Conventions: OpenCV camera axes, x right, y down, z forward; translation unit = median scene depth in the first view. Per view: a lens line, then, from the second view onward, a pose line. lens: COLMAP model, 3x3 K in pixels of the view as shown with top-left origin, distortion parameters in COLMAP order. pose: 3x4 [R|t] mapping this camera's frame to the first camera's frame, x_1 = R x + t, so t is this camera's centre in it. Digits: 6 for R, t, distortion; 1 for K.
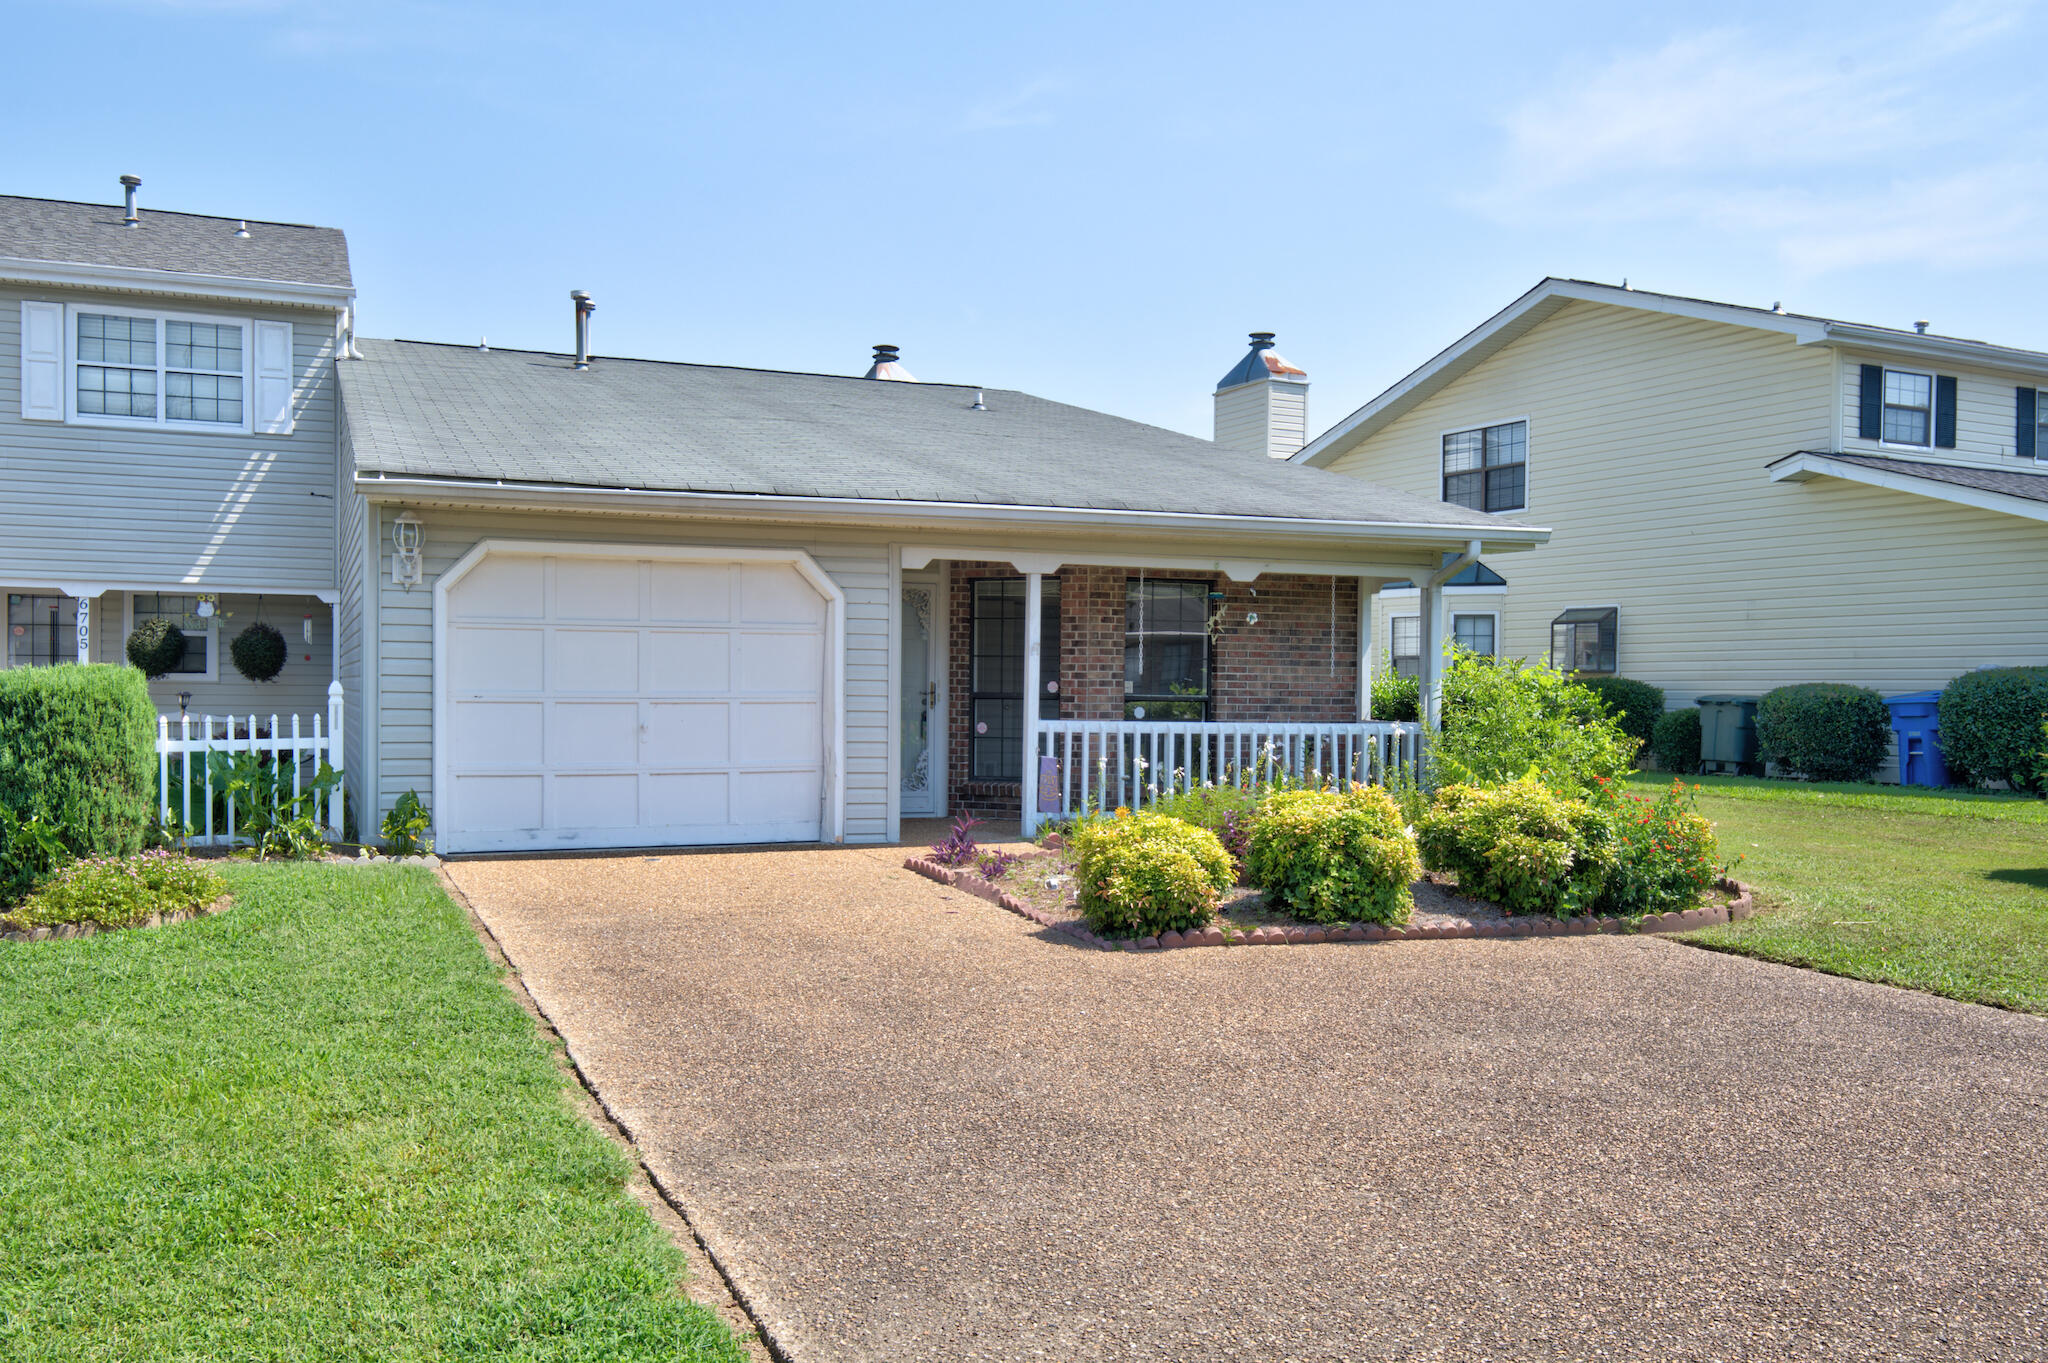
lens RADIAL K [[1838.9, 0, 1013.3], [0, 1838.9, 692.0], [0, 0, 1]] dist [0.091581, -0.125637]
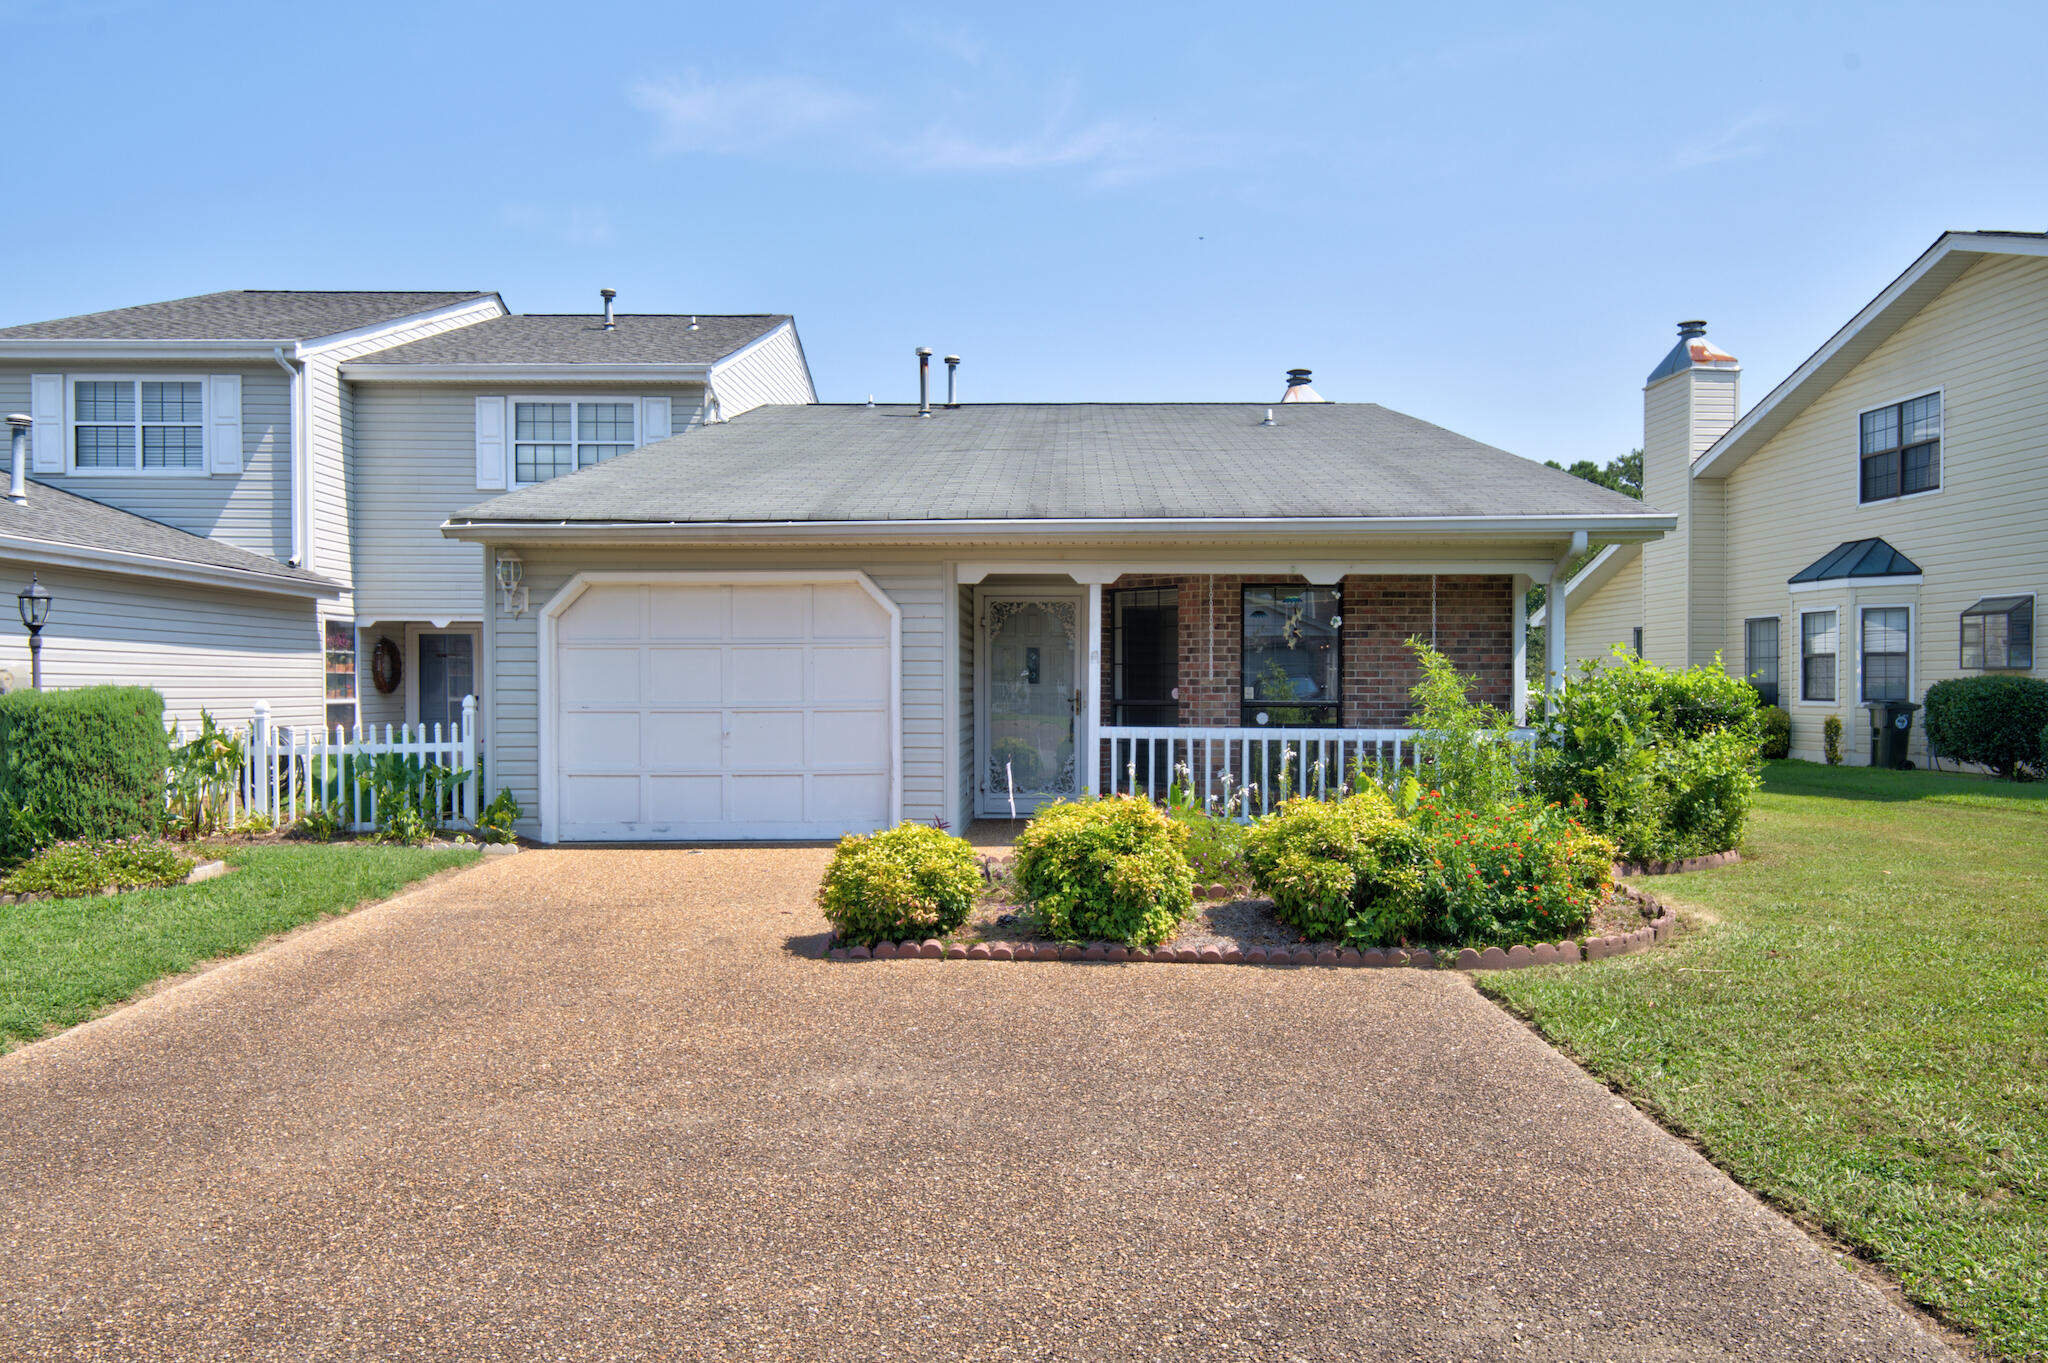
lens RADIAL K [[1651.5, 0, 1024.0], [0, 1651.5, 681.5], [0, 0, 1]] dist [0.075684, -0.103874]
pose [[0.919295, -0.011384, -0.393404, 0.323659], [0.008009, 0.999916, -0.010219, -0.000744], [0.393487, 0.006243, 0.919309, 0.131110]]
